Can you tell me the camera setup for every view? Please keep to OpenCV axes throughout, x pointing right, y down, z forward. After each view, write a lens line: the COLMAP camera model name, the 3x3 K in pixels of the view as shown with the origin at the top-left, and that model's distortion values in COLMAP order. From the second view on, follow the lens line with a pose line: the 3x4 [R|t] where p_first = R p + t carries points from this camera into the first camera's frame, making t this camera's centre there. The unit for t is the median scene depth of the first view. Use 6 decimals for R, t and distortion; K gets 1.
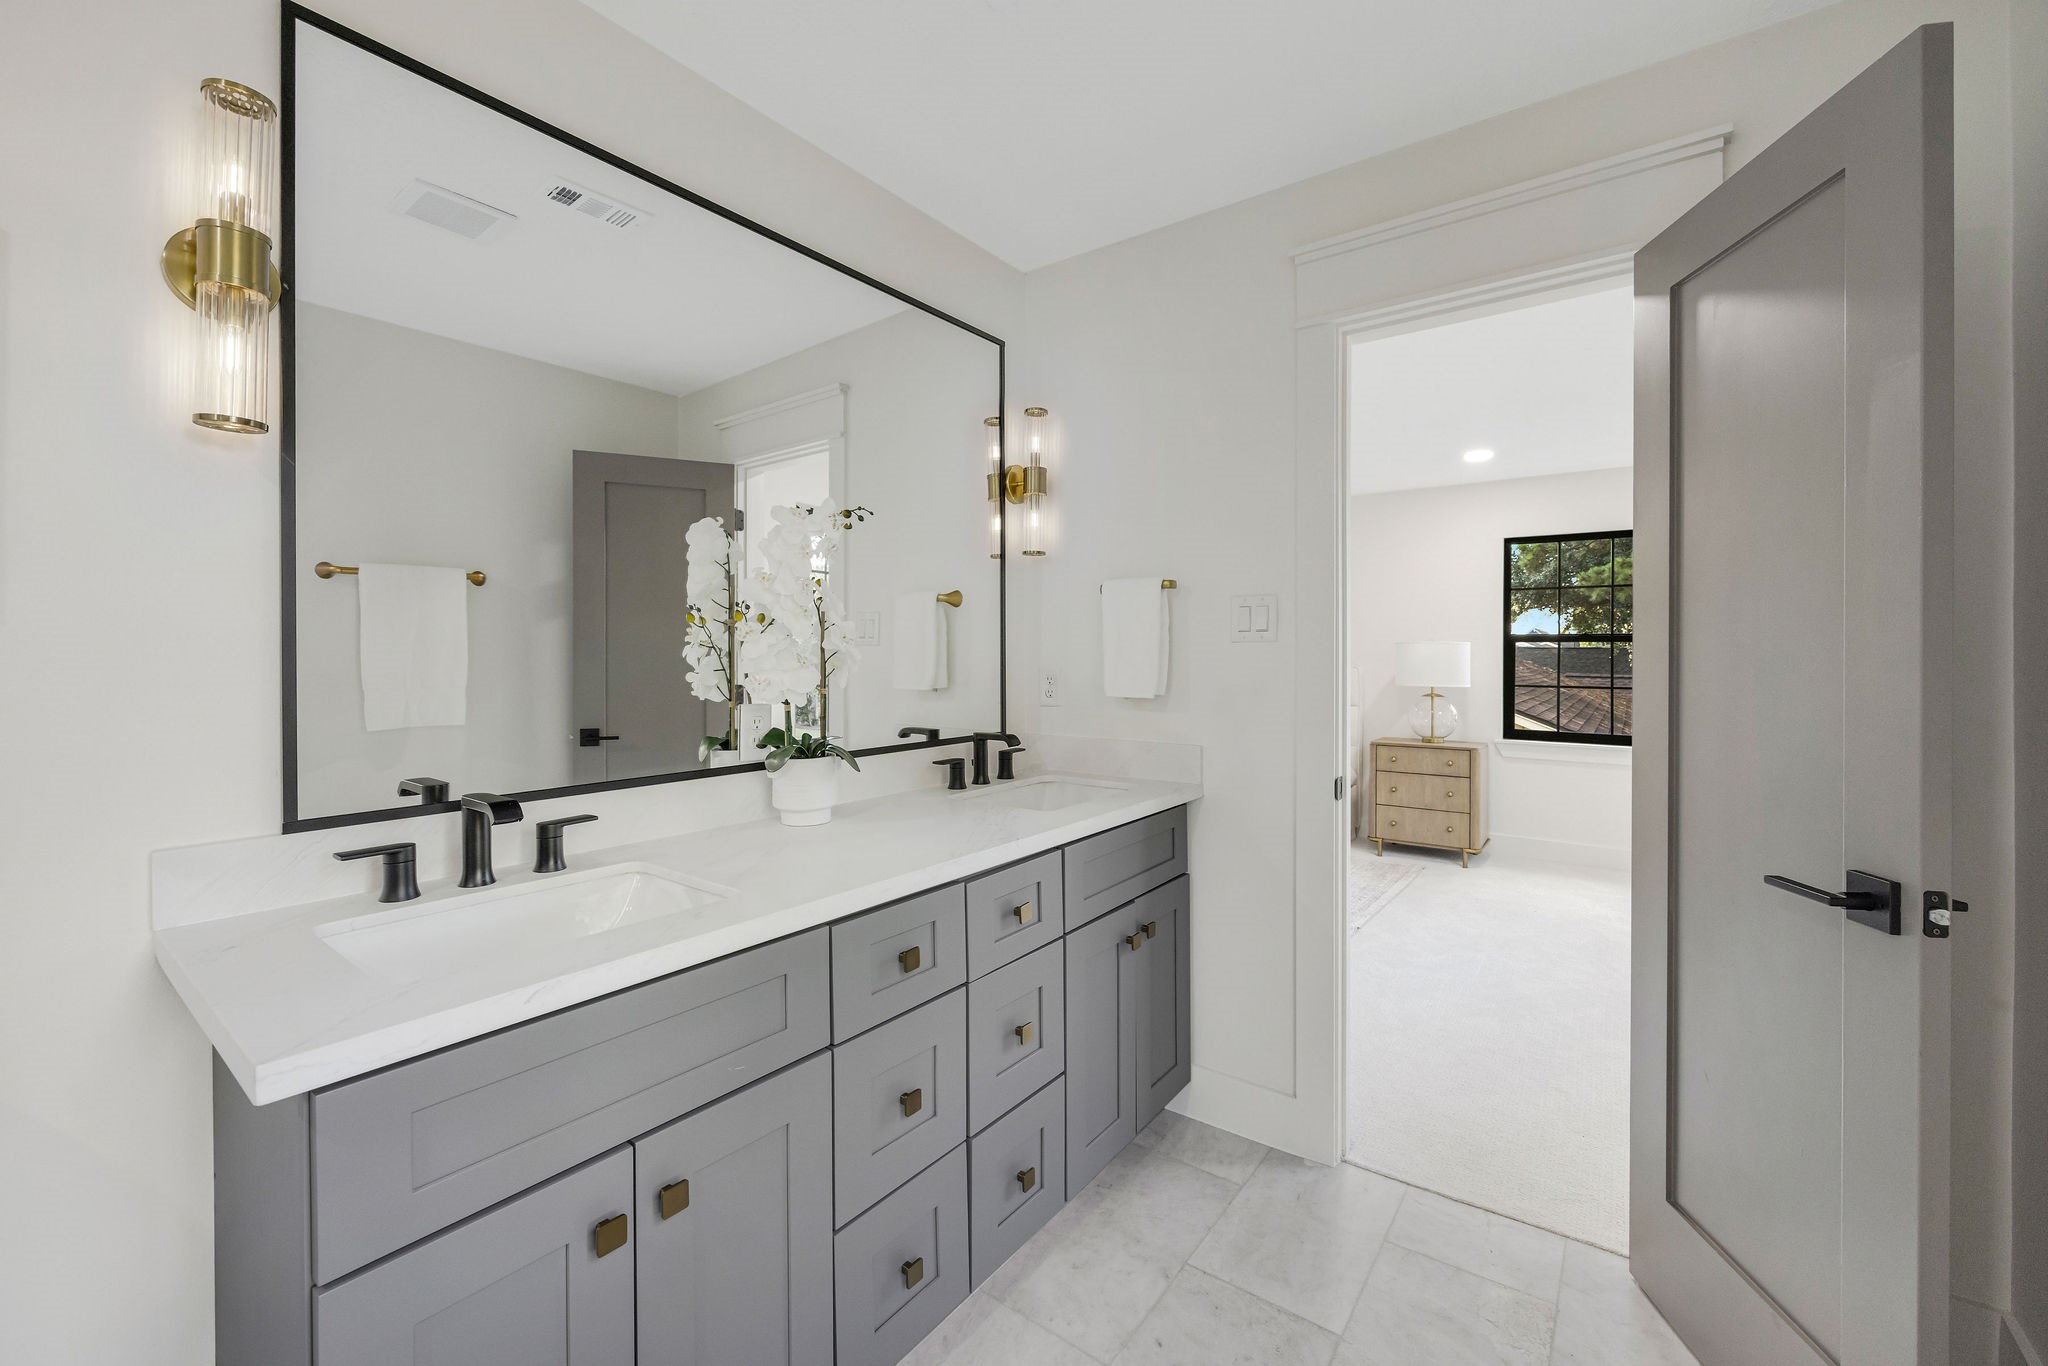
lens RADIAL K [[813.8, 0, 1037.0], [0, 813.8, 675.1], [0, 0, 1]] dist [-0.006542, 0.000593]
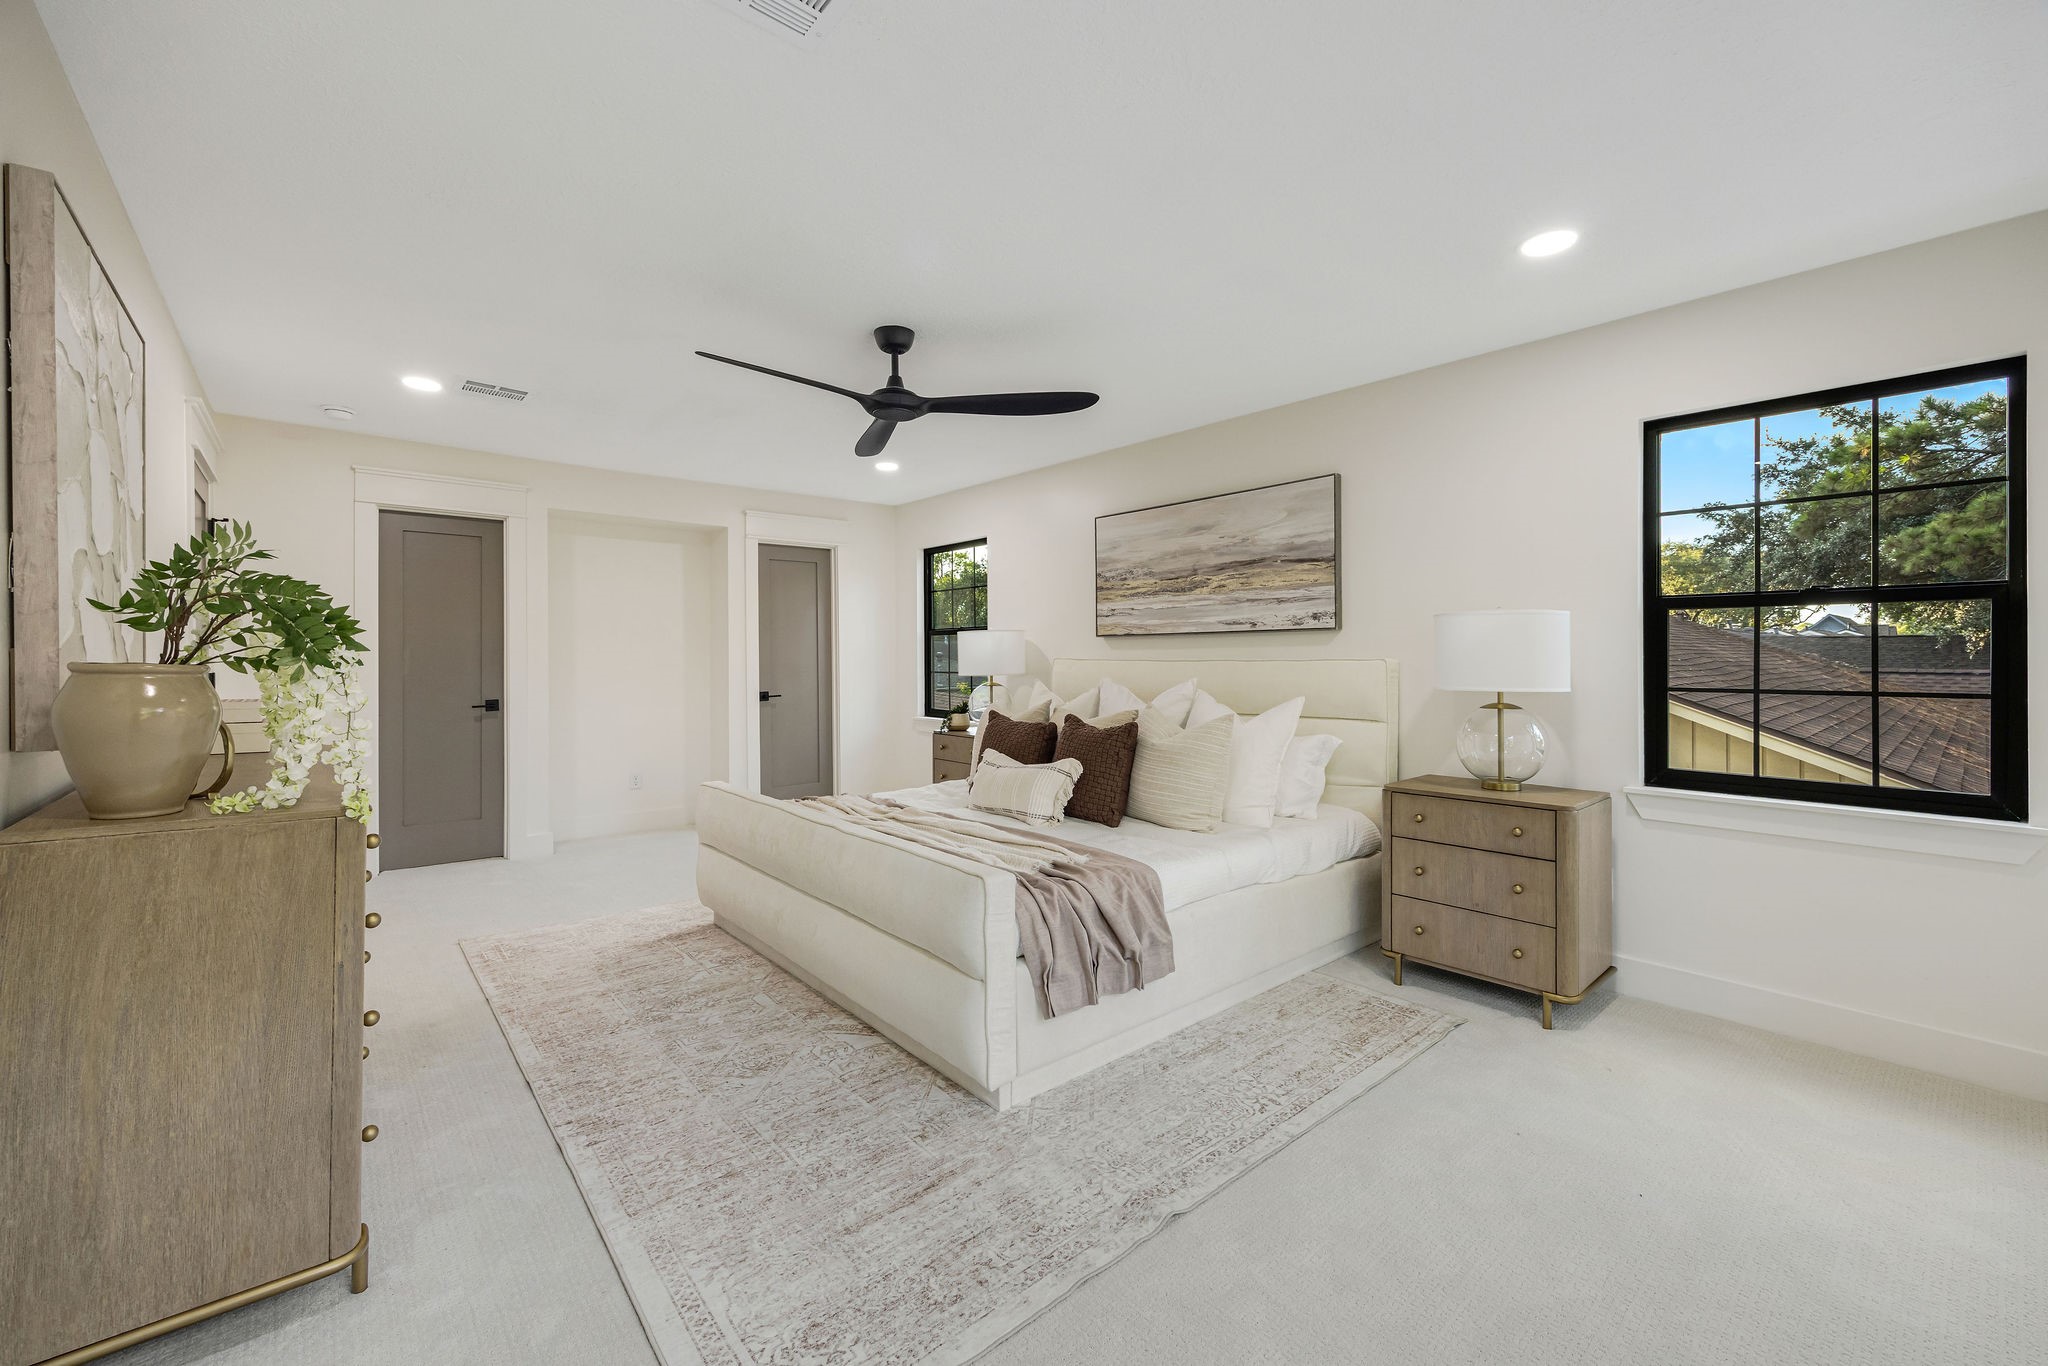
lens RADIAL K [[813.8, 0, 1042.0], [0, 813.8, 667.6], [0, 0, 1]] dist [-0.006542, 0.000593]
pose [[0.974748, -0.002477, -0.223296, 0.302811], [0.001497, 0.999988, -0.004557, -0.000054], [0.223304, 0.004108, 0.974740, 0.376793]]
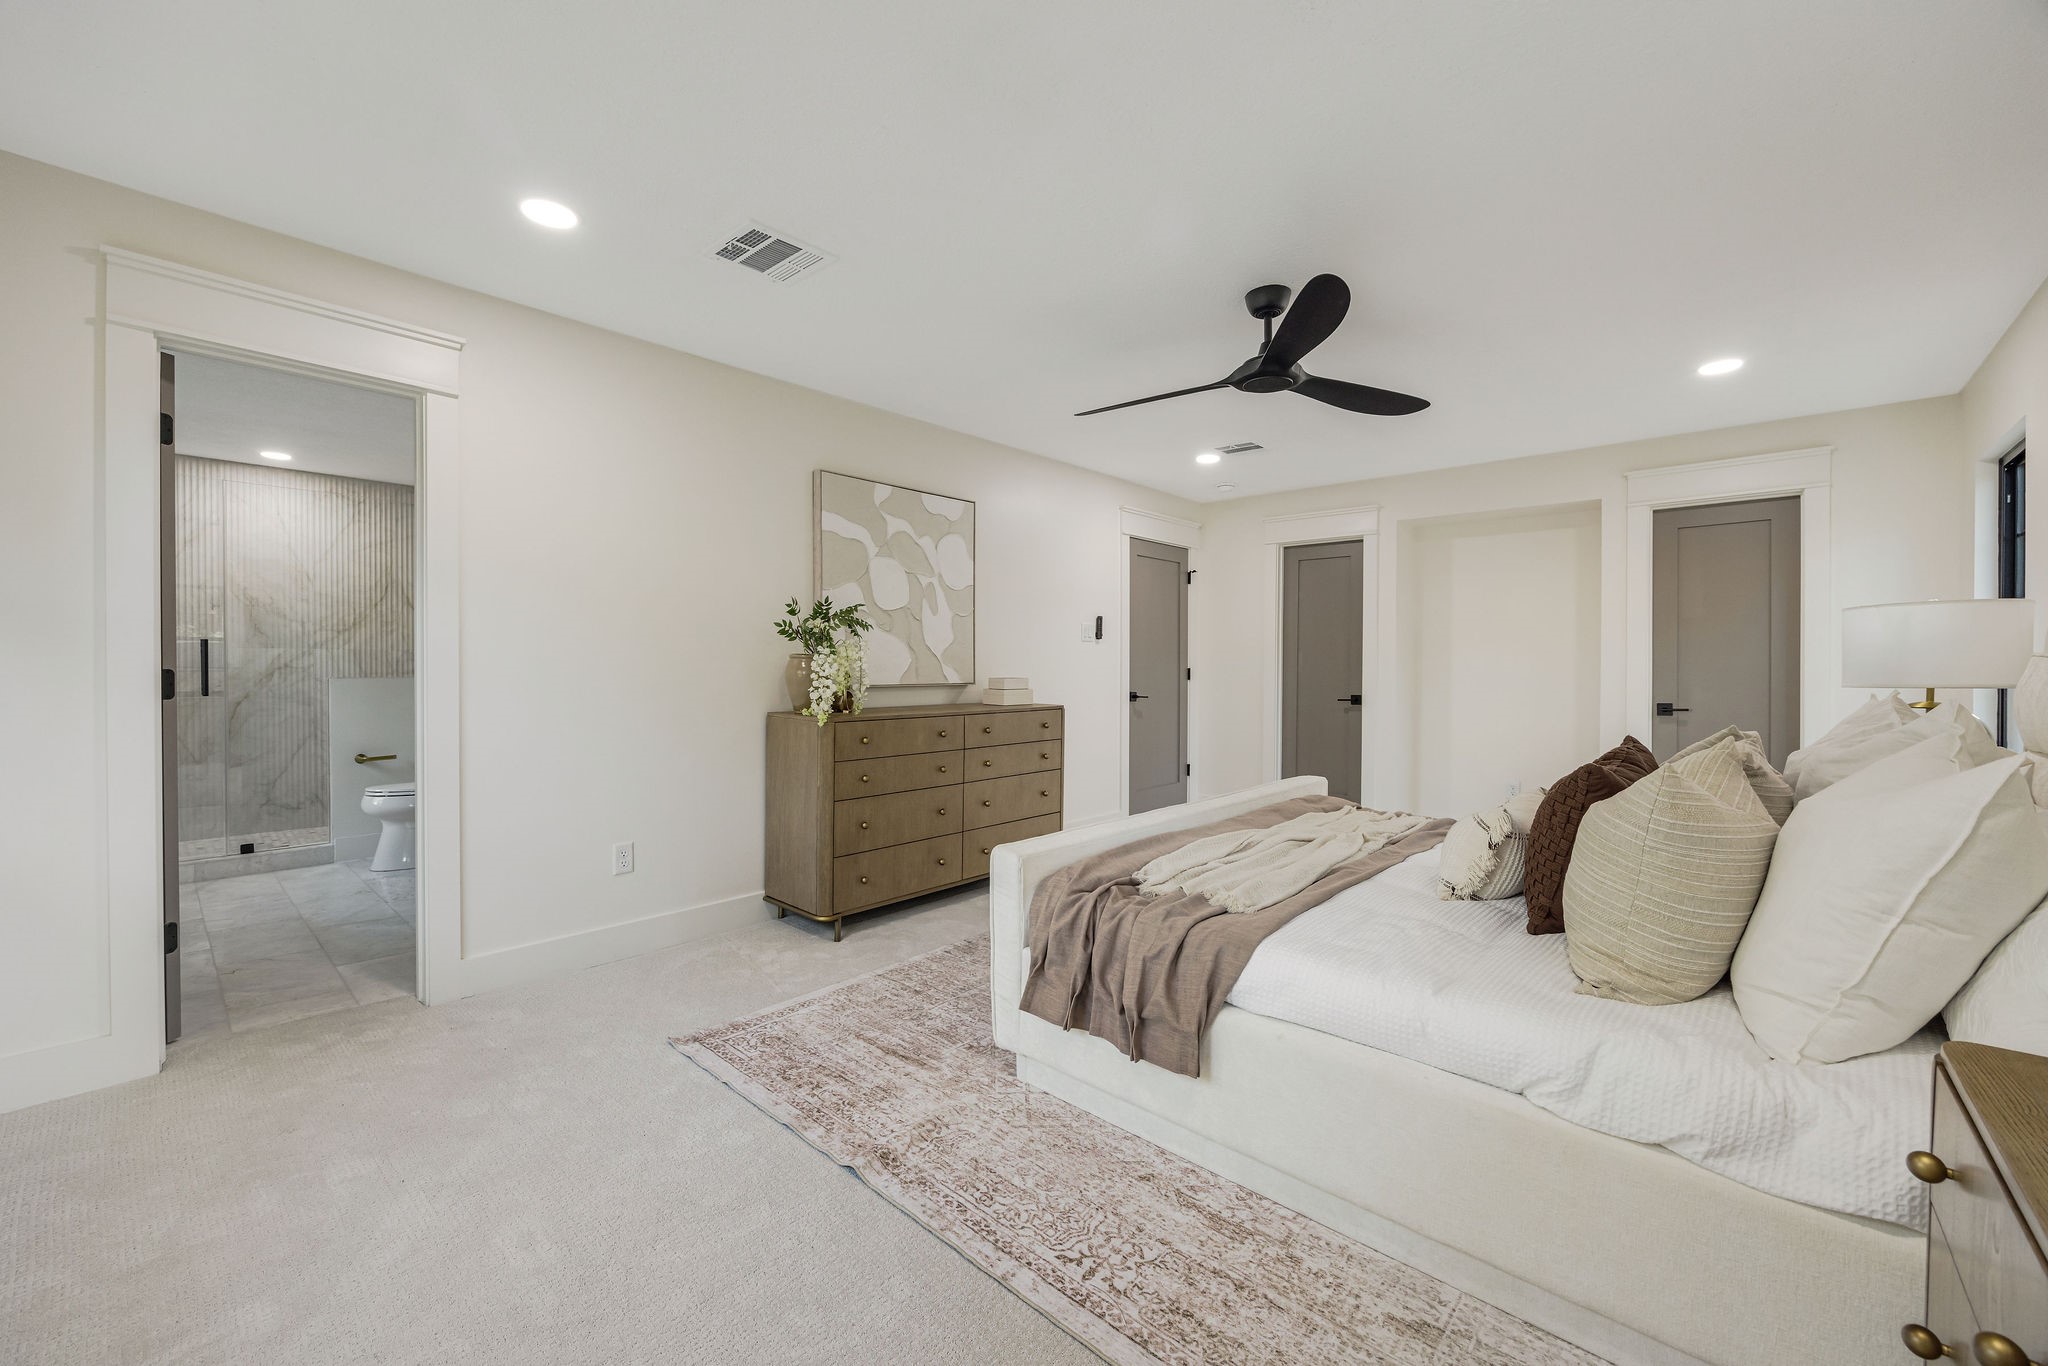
lens RADIAL K [[813.8, 0, 1024.3], [0, 813.8, 700.3], [0, 0, 1]] dist [-0.006542, 0.000593]
pose [[-0.106671, 0.042659, -0.993379, 0.616638], [-0.017835, 0.998836, 0.044808, -0.001275], [0.994134, 0.022497, -0.105786, 0.817369]]
